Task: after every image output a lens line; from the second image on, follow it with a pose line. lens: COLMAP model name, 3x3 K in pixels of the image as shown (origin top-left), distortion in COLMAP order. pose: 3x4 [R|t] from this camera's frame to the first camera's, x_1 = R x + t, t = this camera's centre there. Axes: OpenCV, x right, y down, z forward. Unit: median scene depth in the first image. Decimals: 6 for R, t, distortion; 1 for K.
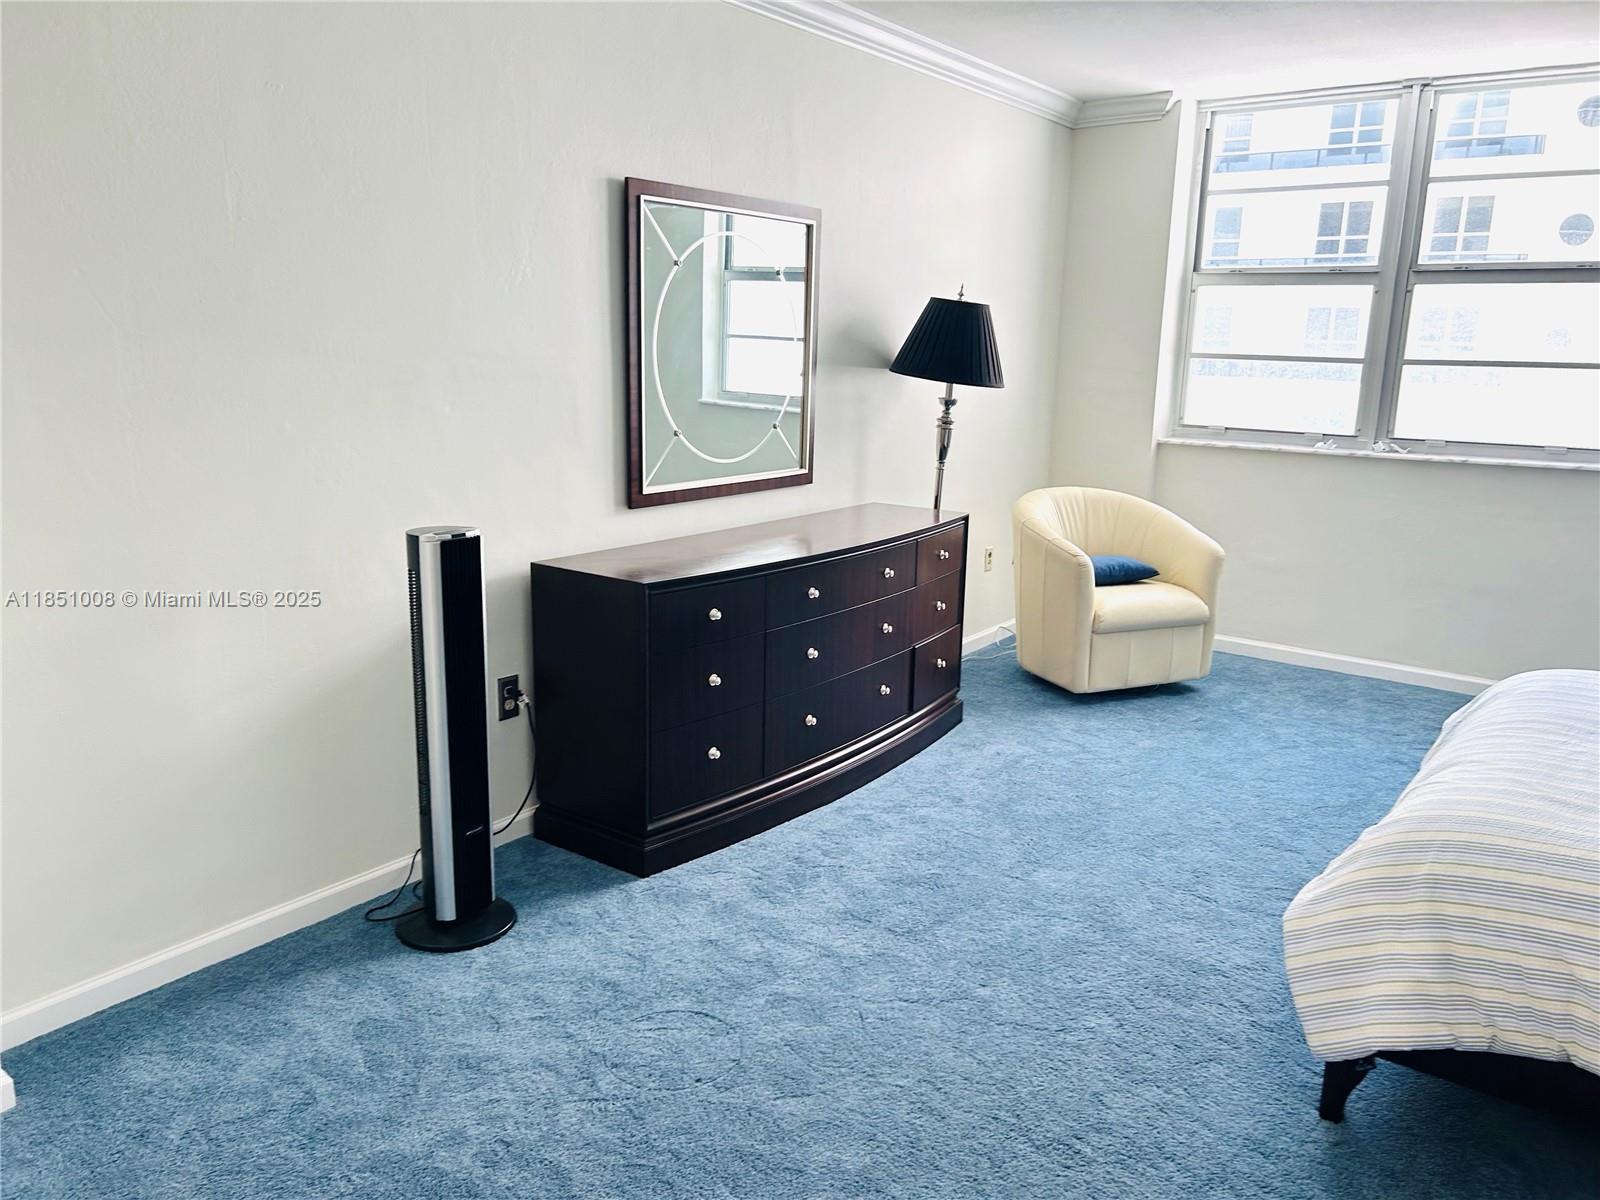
lens RADIAL K [[1206.2, 0, 801.8], [0, 1206.2, 610.5], [0, 0, 1]] dist [0.056585, -0.038411]
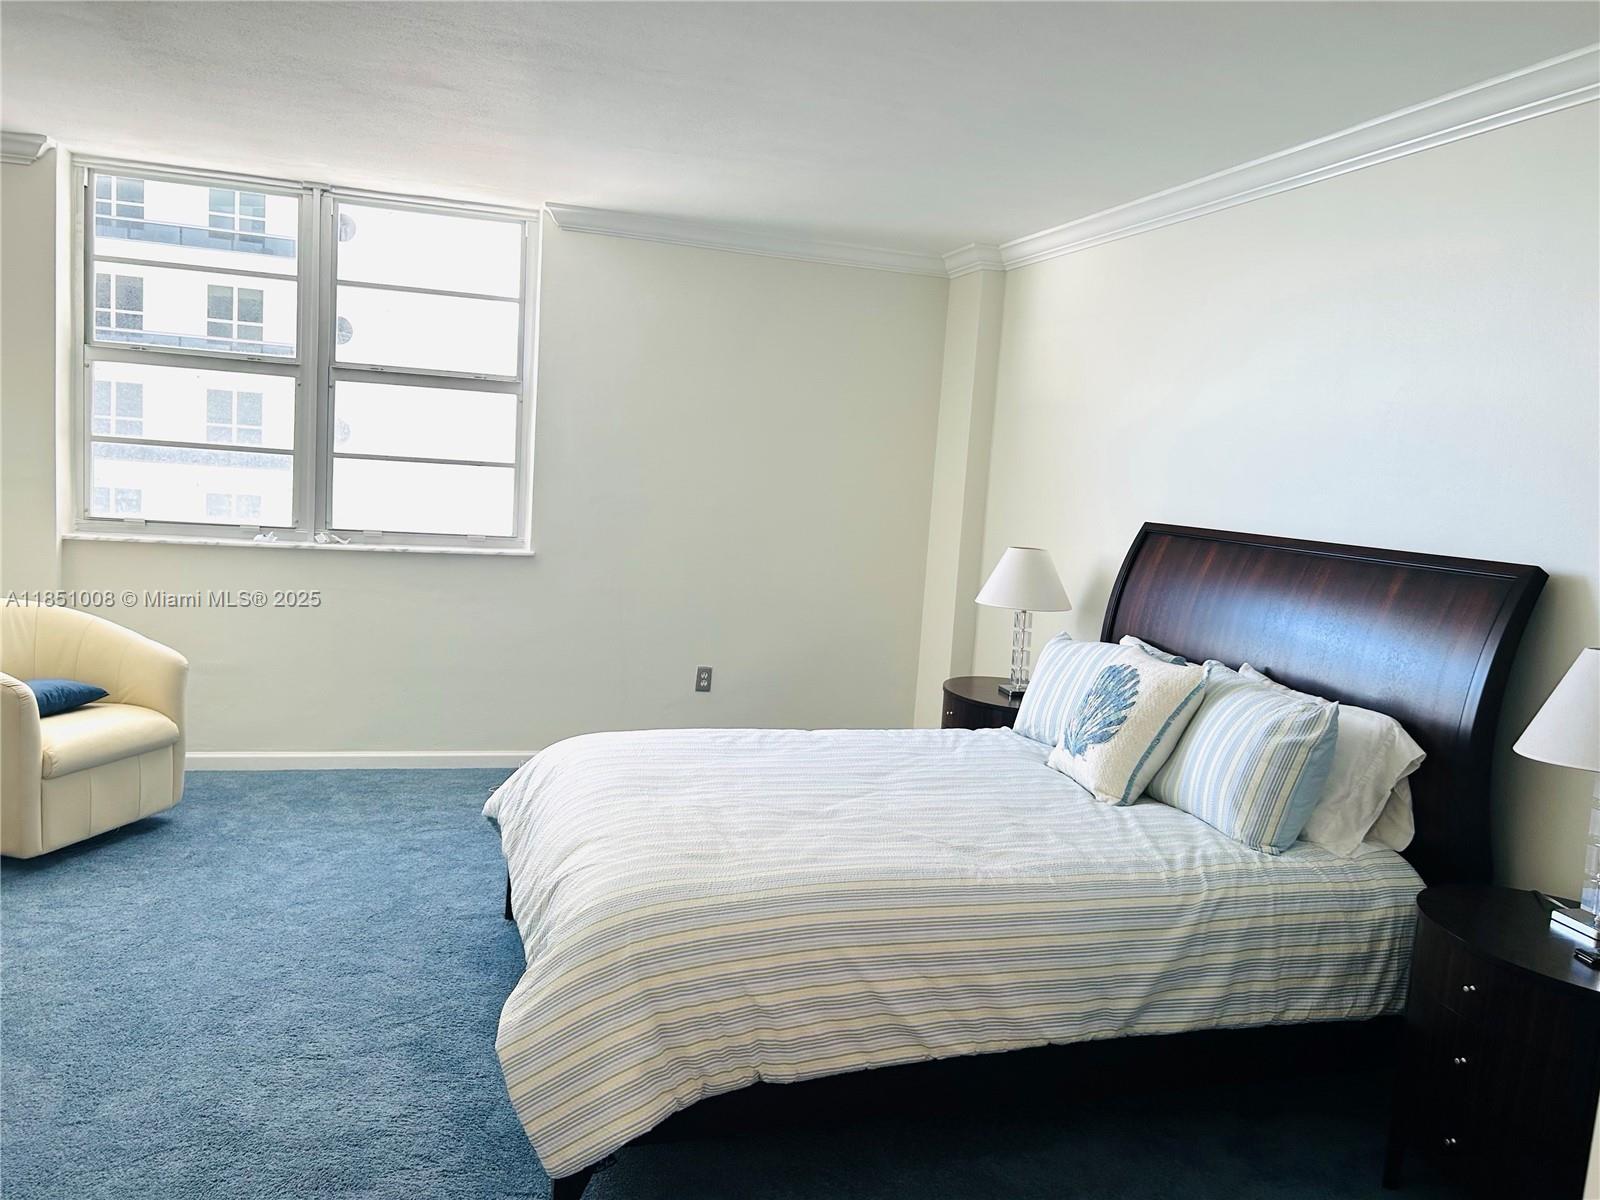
lens RADIAL K [[1217.3, 0, 800.0], [0, 1217.3, 600.0], [0, 0, 1]] dist [0.059871, -0.065150]
pose [[0.600227, -0.073043, 0.796487, -0.099202], [0.129368, 0.991575, -0.006556, -0.028467], [-0.789298, 0.106975, 0.604620, 0.095529]]
